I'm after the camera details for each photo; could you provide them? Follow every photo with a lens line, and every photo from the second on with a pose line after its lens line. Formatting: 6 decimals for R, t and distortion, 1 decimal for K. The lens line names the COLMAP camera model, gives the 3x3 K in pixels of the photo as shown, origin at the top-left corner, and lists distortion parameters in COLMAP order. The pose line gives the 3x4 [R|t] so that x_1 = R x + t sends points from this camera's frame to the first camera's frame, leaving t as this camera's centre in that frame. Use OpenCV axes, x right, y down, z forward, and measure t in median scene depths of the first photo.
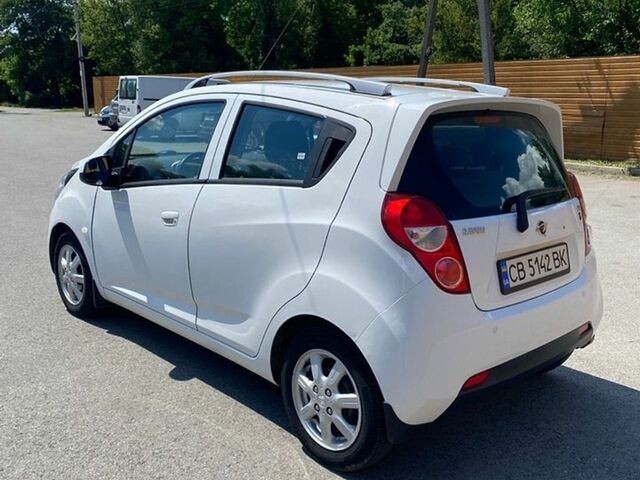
lens RADIAL K [[631.8, 0, 320.0], [0, 631.8, 240.0], [0, 0, 1]] dist [0.088065, -0.172016]
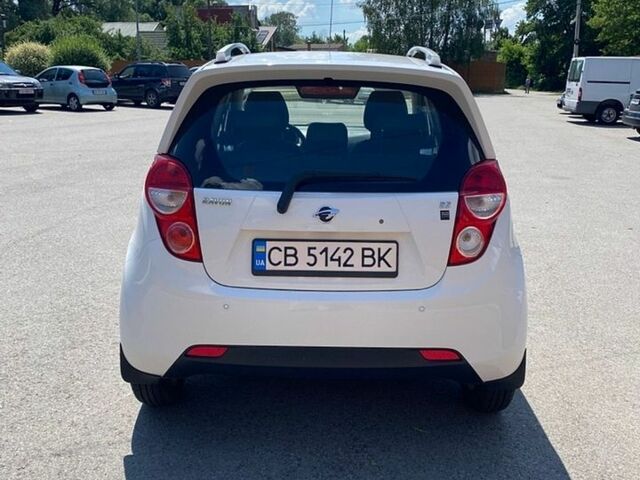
lens RADIAL K [[631.8, 0, 320.0], [0, 631.8, 240.0], [0, 0, 1]] dist [0.088065, -0.172016]
pose [[0.735816, 0.163554, -0.657134, 1.029157], [-0.148009, 0.985776, 0.079619, -0.058518], [0.660809, 0.038677, 0.749557, 0.376219]]
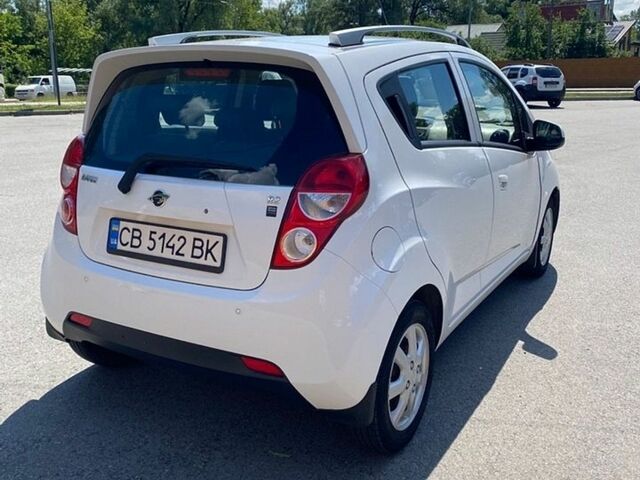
lens RADIAL K [[631.8, 0, 320.0], [0, 631.8, 240.0], [0, 0, 1]] dist [0.088065, -0.172016]
pose [[0.319689, 0.224470, -0.920550, 1.361261], [-0.202252, 0.965309, 0.165147, -0.168629], [0.925685, 0.133387, 0.353998, 1.006630]]
